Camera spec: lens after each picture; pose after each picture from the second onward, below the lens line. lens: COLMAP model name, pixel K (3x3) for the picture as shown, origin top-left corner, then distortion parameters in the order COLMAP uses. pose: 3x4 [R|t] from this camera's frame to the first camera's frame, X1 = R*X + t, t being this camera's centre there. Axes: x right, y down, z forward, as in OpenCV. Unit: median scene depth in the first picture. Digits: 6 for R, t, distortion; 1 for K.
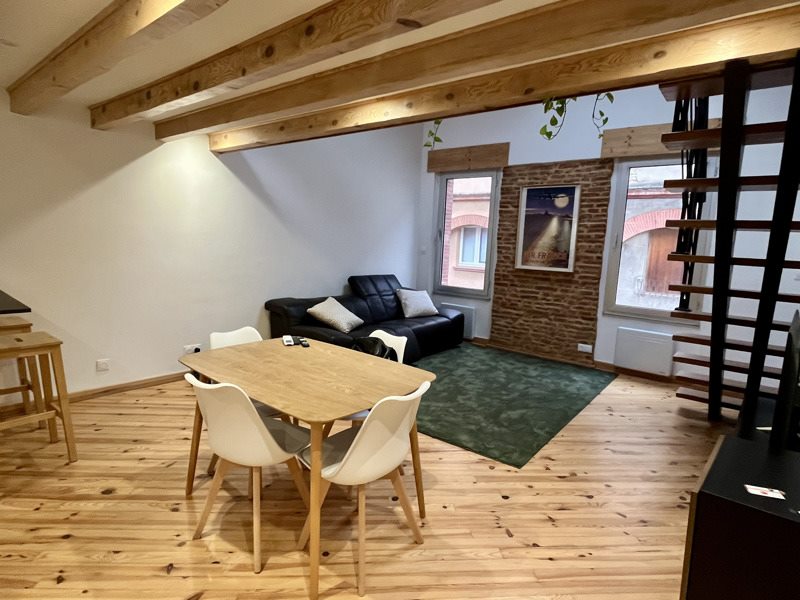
lens RADIAL K [[442.3, 0, 401.0], [0, 442.3, 298.5], [0, 0, 1]] dist [-0.016005, -0.000471]
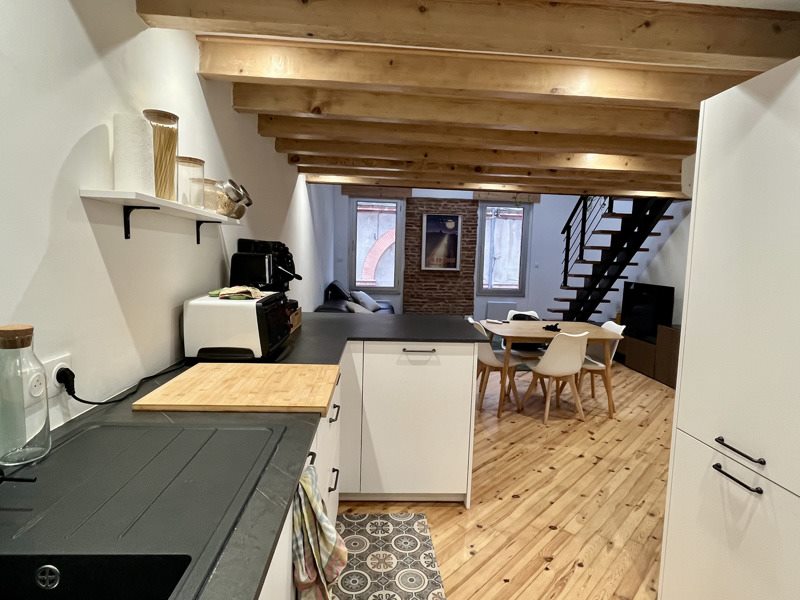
lens RADIAL K [[442.3, 0, 399.7], [0, 442.3, 300.8], [0, 0, 1]] dist [-0.016005, -0.000471]
pose [[0.716162, -0.101003, 0.690587, -0.836807], [0.089850, 0.994582, 0.052287, -0.052680], [-0.692126, 0.024603, 0.721357, 0.020566]]
